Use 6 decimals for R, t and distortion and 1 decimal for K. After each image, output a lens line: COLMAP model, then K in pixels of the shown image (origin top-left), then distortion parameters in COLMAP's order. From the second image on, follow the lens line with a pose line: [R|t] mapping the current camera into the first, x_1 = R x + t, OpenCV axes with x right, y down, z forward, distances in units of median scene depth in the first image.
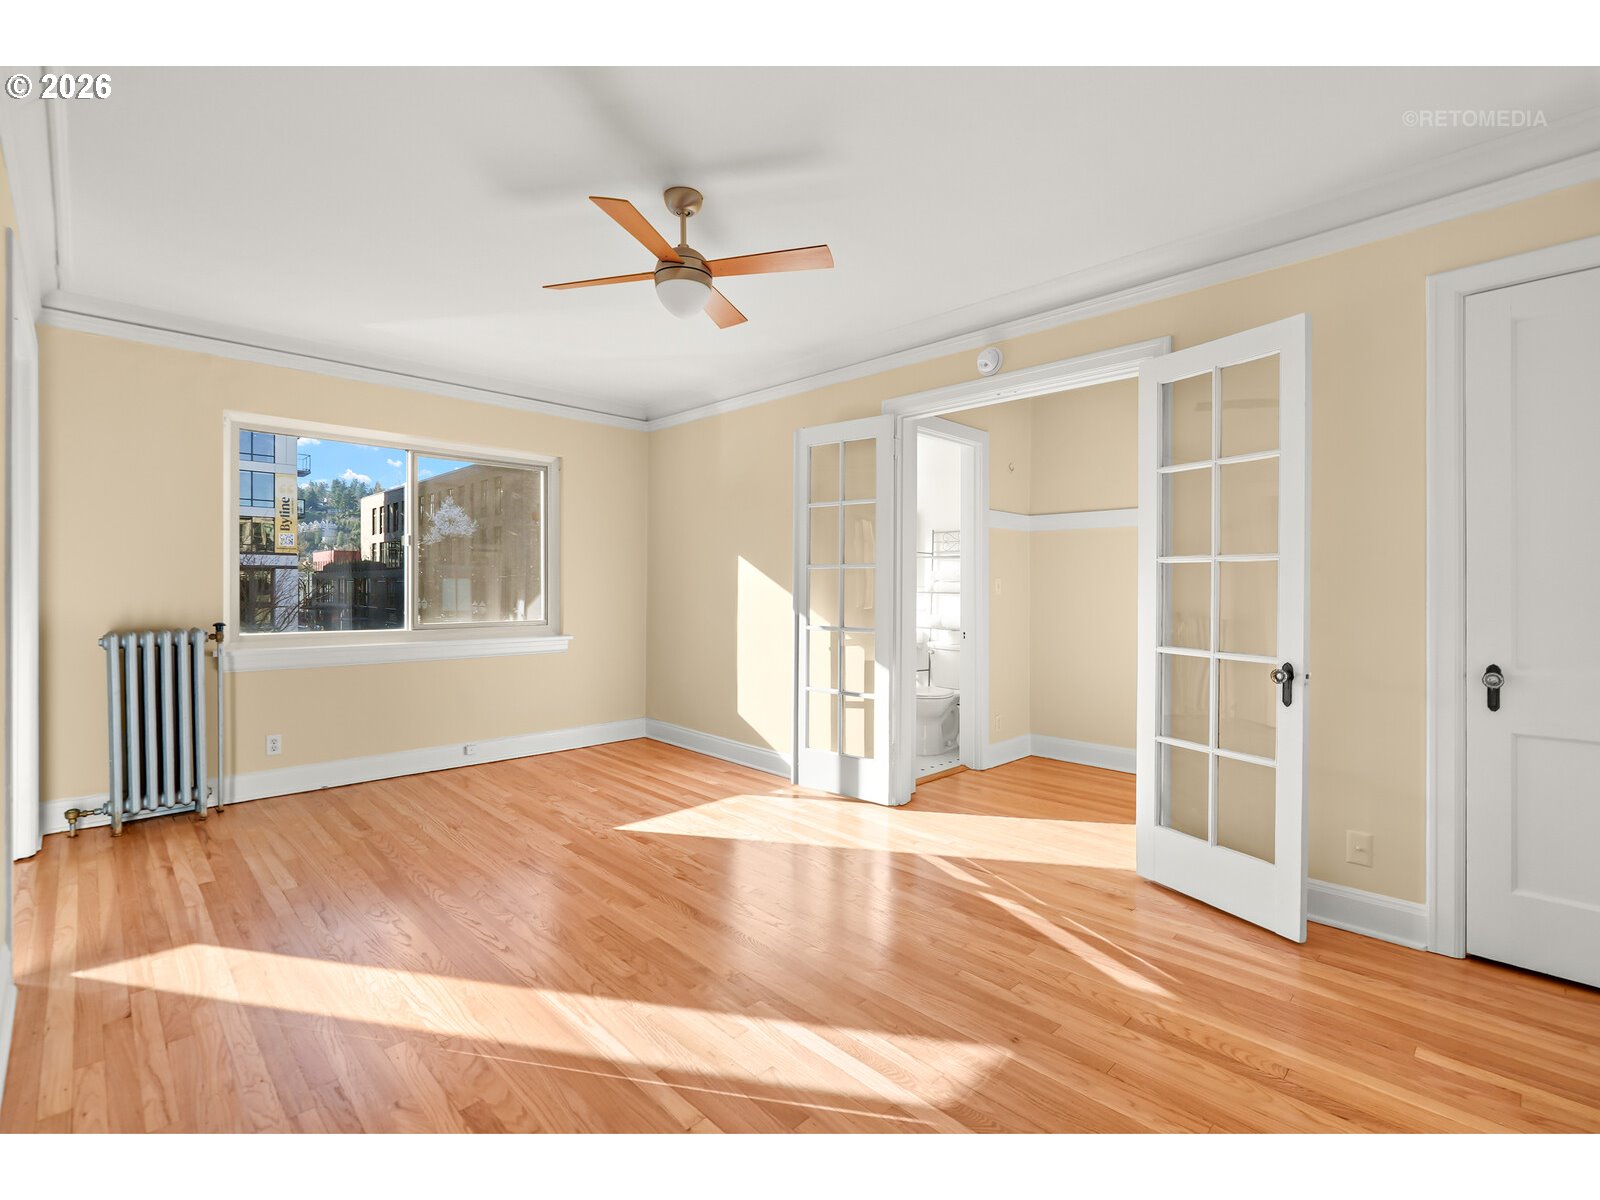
lens RADIAL K [[749.3, 0, 795.5], [0, 749.3, 587.0], [0, 0, 1]] dist [0.001667, 0.000523]
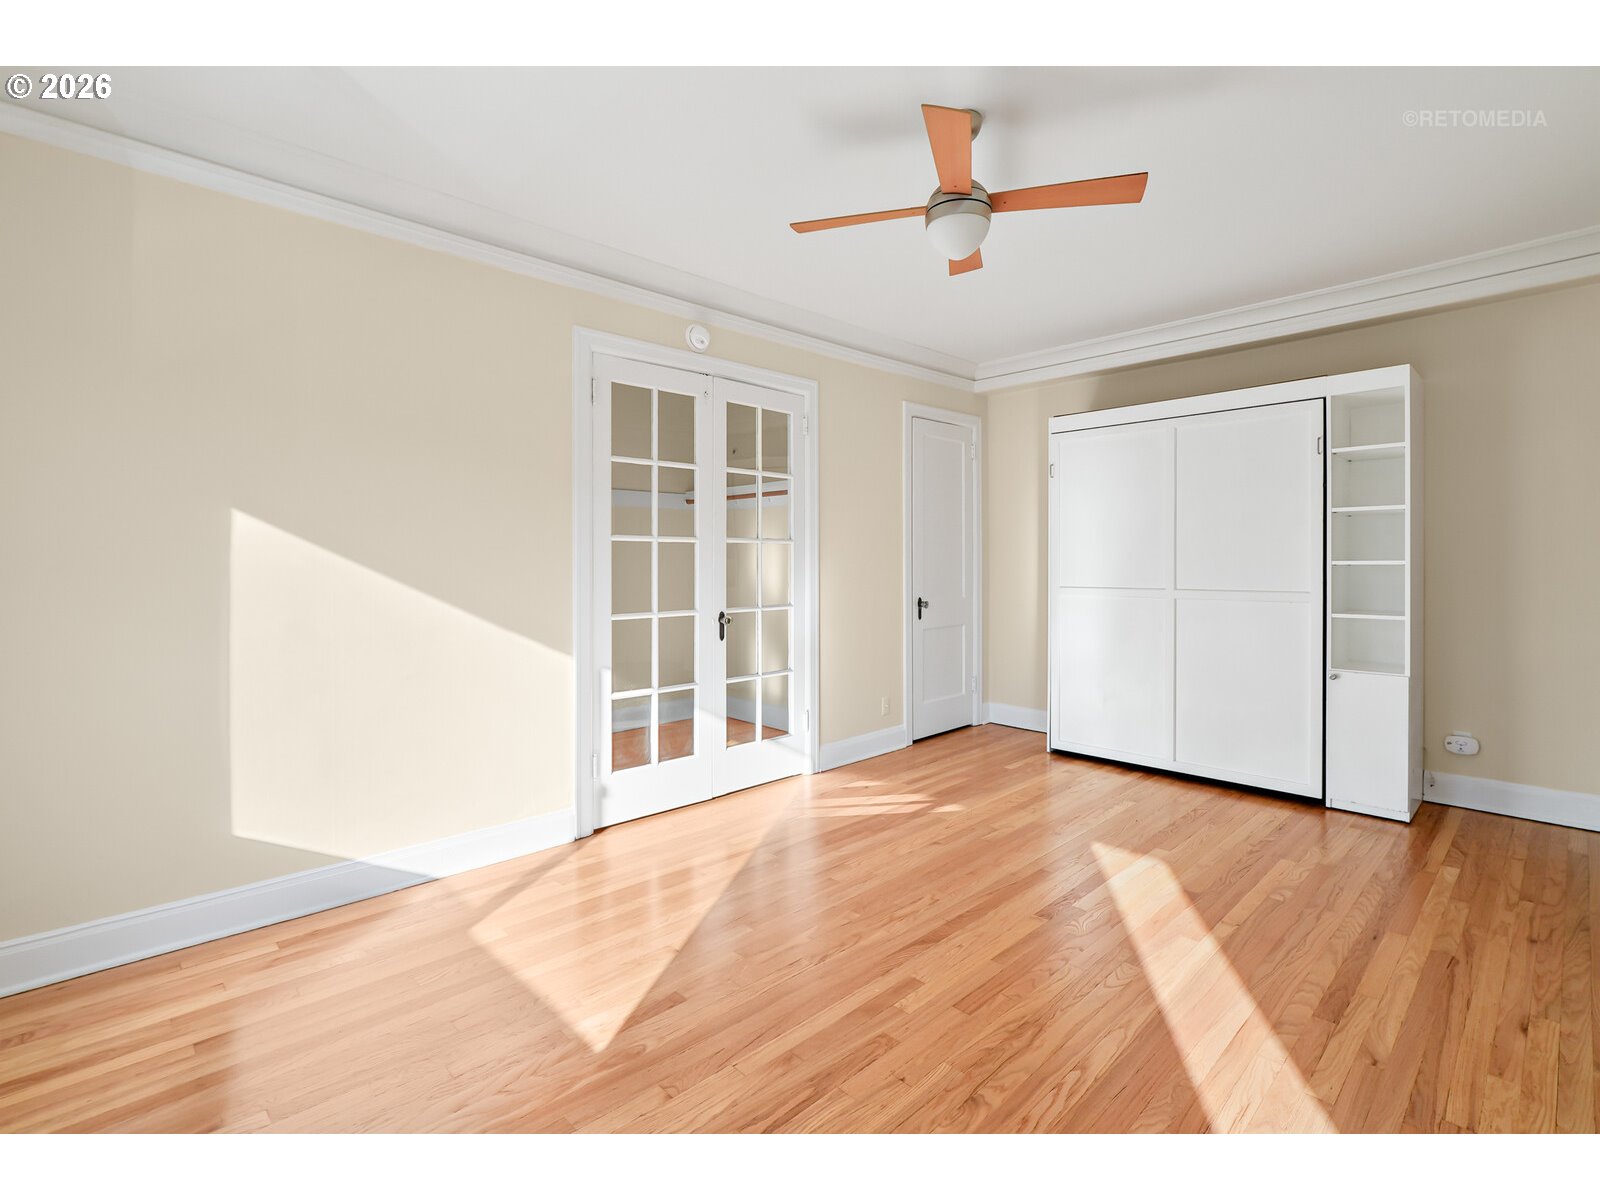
lens RADIAL K [[753.2, 0, 794.6], [0, 753.2, 569.1], [0, 0, 1]] dist [0.000883, -0.000519]
pose [[0.006579, -0.009470, 0.999934, -0.766405], [0.006844, 0.999932, 0.009425, -0.000007], [-0.999955, 0.006782, 0.006643, 0.875683]]
